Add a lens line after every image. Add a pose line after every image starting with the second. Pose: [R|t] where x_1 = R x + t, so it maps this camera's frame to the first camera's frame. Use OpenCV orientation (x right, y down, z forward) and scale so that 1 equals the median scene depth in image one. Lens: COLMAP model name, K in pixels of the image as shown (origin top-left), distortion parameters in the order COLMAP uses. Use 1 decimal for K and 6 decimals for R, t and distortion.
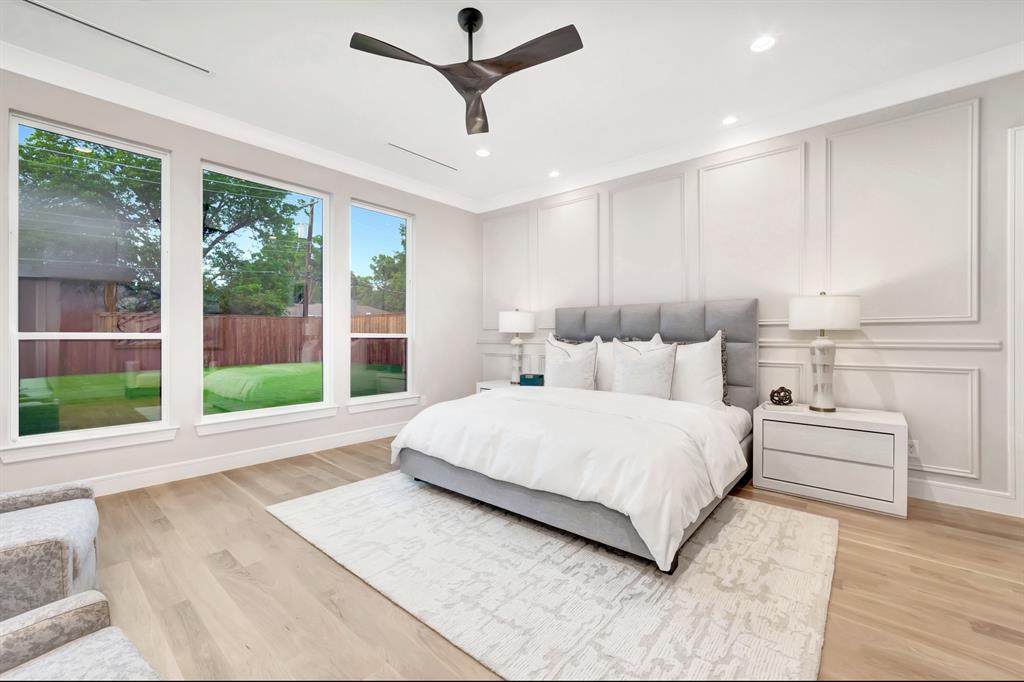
lens RADIAL K [[418.0, 0, 505.0], [0, 418.0, 341.2], [0, 0, 1]] dist [-0.000070, 0.000004]
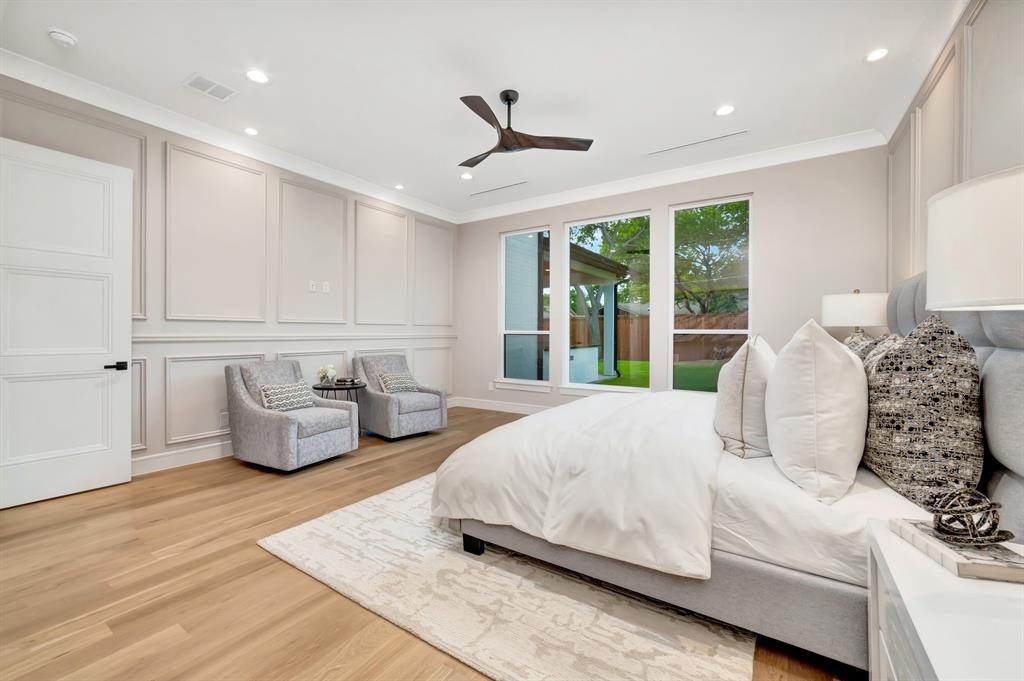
lens RADIAL K [[418.0, 0, 504.9], [0, 418.0, 335.5], [0, 0, 1]] dist [-0.000070, 0.000004]
pose [[0.127734, 0.004472, -0.991798, 1.324253], [-0.000602, 0.999990, 0.004432, -0.017131], [0.991808, 0.000031, 0.127735, 0.844351]]
